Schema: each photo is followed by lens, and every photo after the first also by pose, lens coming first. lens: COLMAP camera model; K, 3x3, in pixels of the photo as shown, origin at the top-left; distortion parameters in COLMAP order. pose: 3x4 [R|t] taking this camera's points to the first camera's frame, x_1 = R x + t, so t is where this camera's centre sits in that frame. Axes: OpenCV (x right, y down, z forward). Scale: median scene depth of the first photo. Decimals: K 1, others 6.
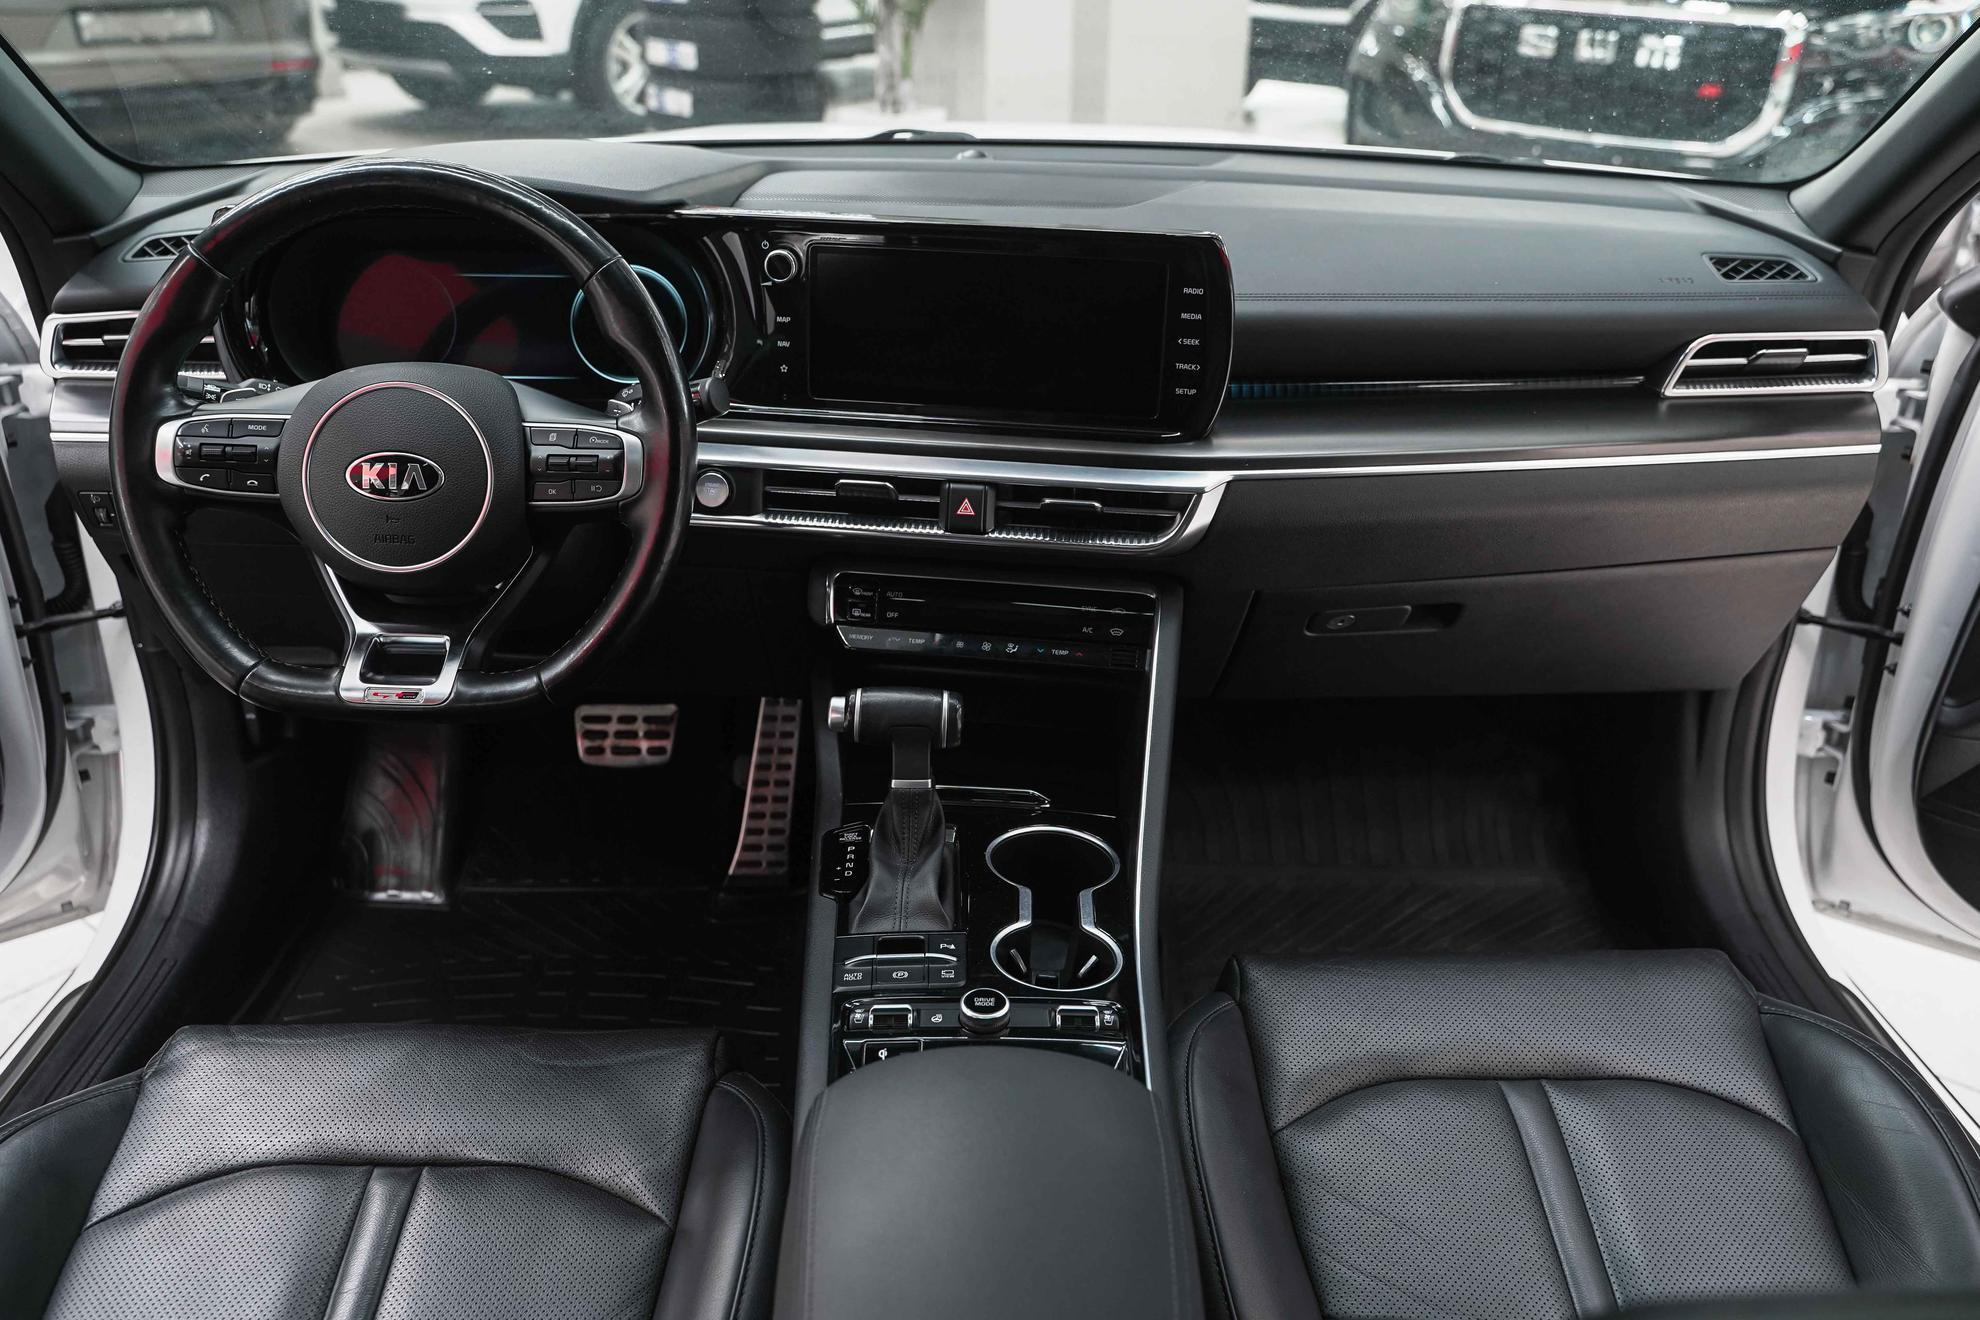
lens RADIAL K [[1627.0, 0, 1014.4], [0, 1627.0, 653.3], [0, 0, 1]] dist [-0.003400, -0.019198]
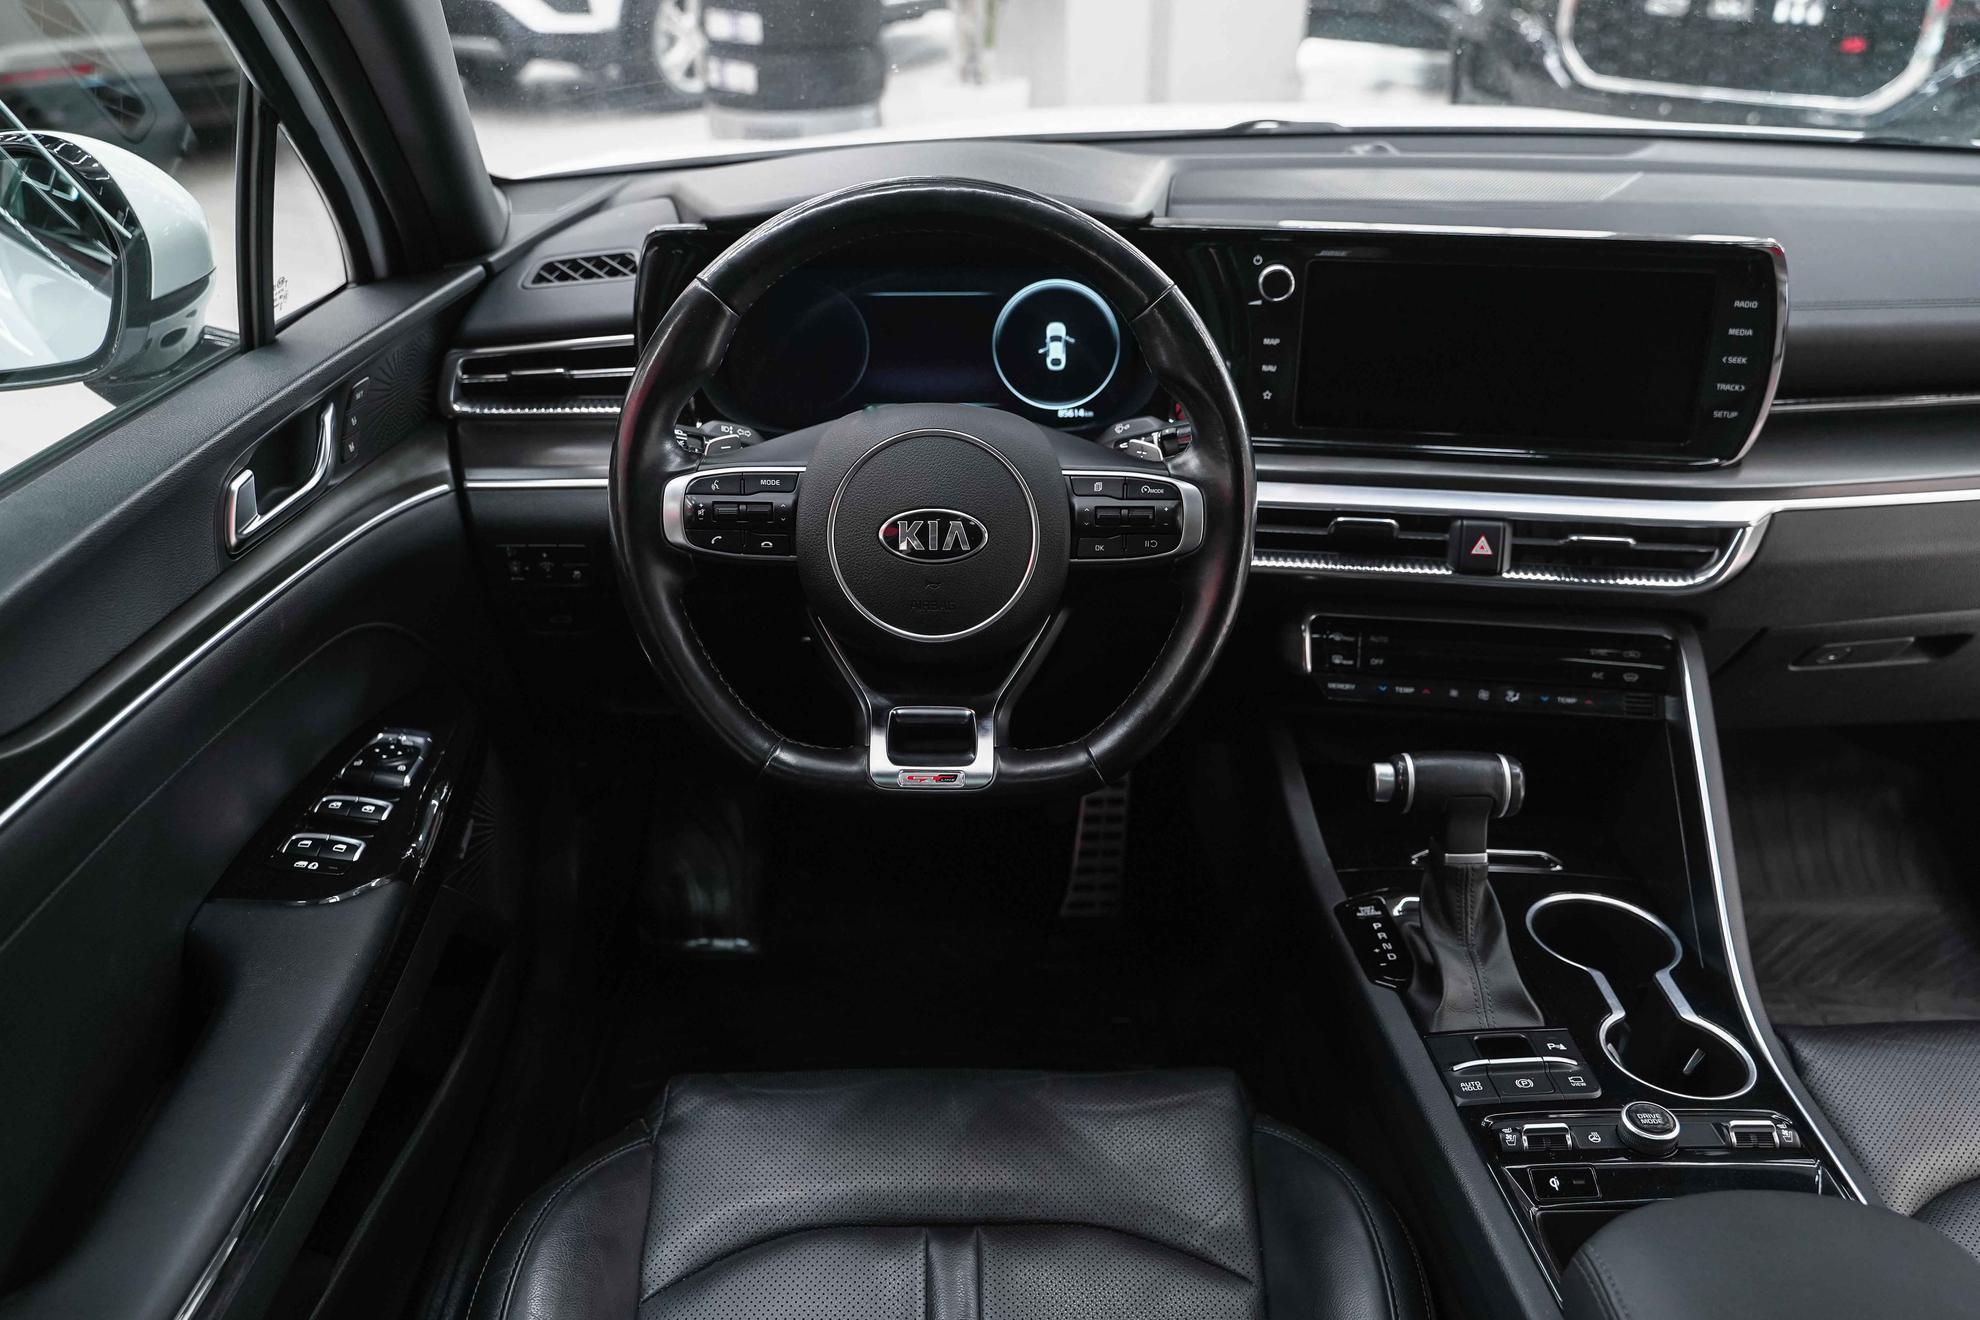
lens RADIAL K [[1627.0, 0, 981.7], [0, 1627.0, 650.6], [0, 0, 1]] dist [-0.003400, -0.019198]
pose [[0.999757, -0.017030, -0.014014, -0.294227], [0.017303, 0.999659, 0.019562, -0.053320], [0.013676, -0.019799, 0.999710, 0.085864]]
